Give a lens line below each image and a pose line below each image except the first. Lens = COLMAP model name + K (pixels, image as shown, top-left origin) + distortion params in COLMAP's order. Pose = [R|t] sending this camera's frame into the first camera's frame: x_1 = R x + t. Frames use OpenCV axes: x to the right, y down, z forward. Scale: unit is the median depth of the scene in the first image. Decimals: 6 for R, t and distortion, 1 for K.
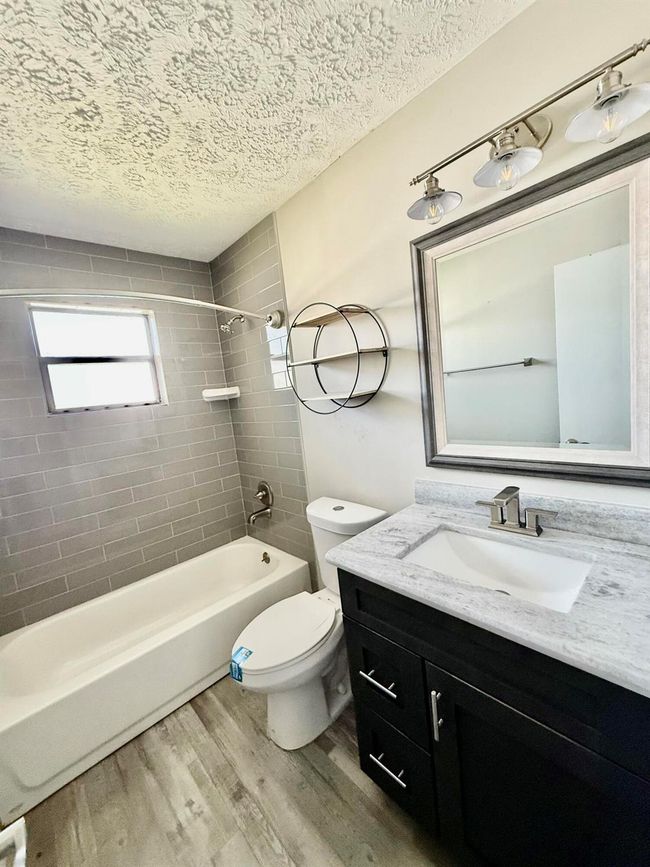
lens RADIAL K [[341.9, 0, 321.8], [0, 341.9, 425.6], [0, 0, 1]] dist [-0.000935, 0.000712]
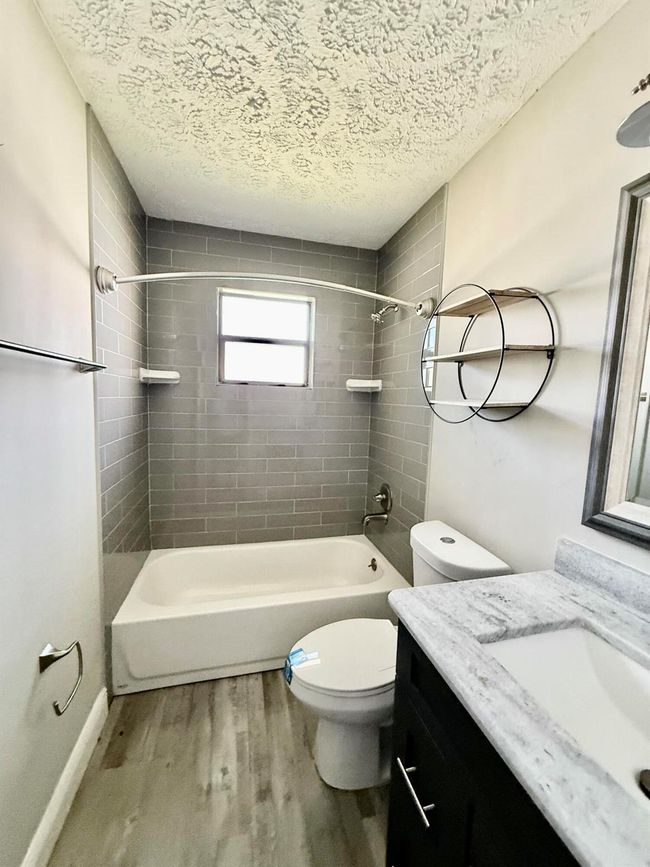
lens RADIAL K [[341.9, 0, 326.8], [0, 341.9, 426.5], [0, 0, 1]] dist [-0.000935, 0.000712]
pose [[0.873408, 0.181591, -0.451866, 0.141644], [-0.178168, 0.982701, 0.050537, -0.015854], [0.453227, 0.036369, 0.890653, 0.168798]]
